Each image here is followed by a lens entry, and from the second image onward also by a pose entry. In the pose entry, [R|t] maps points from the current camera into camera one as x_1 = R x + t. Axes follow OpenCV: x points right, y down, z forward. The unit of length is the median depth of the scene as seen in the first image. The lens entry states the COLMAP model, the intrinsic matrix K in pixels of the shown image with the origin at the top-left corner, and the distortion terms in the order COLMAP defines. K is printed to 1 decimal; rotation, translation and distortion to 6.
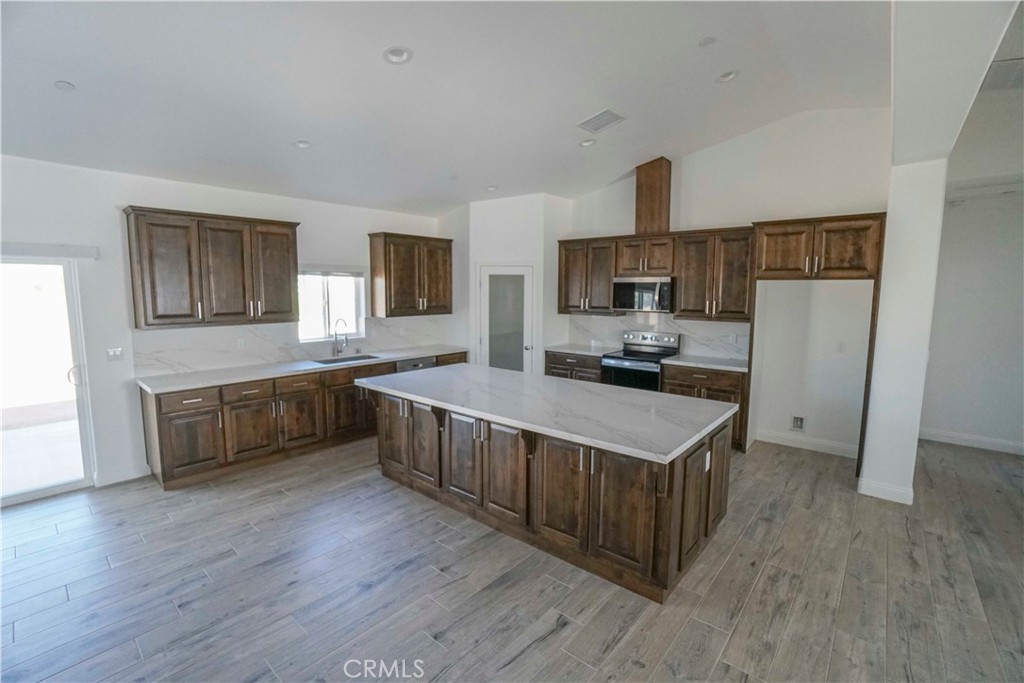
lens RADIAL K [[450.8, 0, 510.1], [0, 450.8, 339.9], [0, 0, 1]] dist [-0.066401, 0.023876]
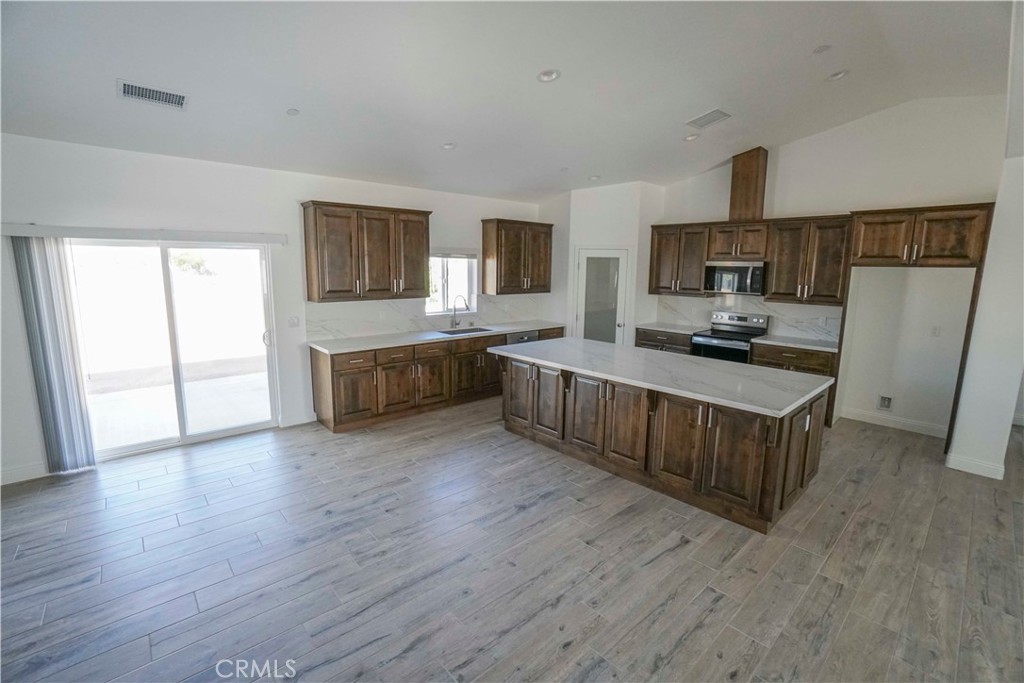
lens RADIAL K [[450.8, 0, 510.1], [0, 450.8, 339.9], [0, 0, 1]] dist [-0.066401, 0.023876]
pose [[0.991877, 0.027925, -0.124101, -0.129843], [-0.021810, 0.998493, 0.050361, 0.006726], [0.125320, -0.047246, 0.990991, -0.159585]]
